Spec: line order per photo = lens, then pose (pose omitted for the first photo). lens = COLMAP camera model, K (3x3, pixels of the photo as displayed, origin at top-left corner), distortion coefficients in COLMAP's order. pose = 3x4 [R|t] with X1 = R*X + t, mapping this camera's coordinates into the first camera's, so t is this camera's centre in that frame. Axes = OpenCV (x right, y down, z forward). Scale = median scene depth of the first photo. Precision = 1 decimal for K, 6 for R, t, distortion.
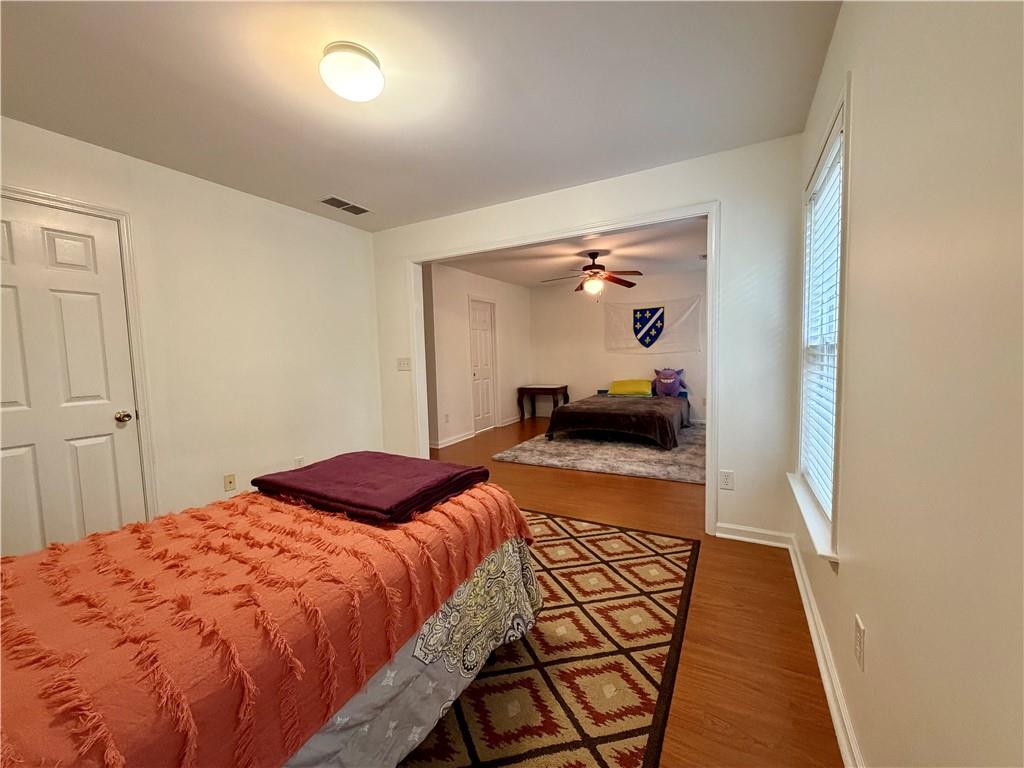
lens RADIAL K [[409.9, 0, 508.5], [0, 409.9, 383.3], [0, 0, 1]] dist [0.001375, -0.000512]
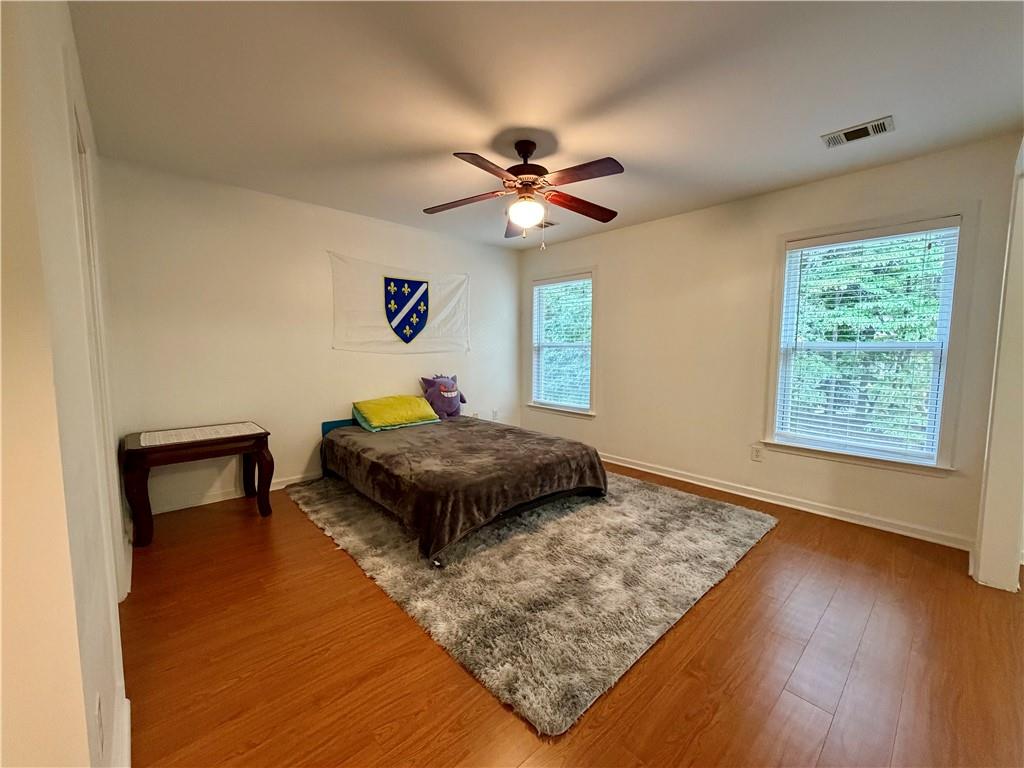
lens RADIAL K [[409.9, 0, 513.5], [0, 409.9, 384.9], [0, 0, 1]] dist [0.001375, -0.000512]
pose [[0.325382, -0.065596, 0.943305, -0.201370], [0.053377, 0.997274, 0.050938, -0.047046], [-0.944075, 0.033776, 0.327997, 0.648722]]
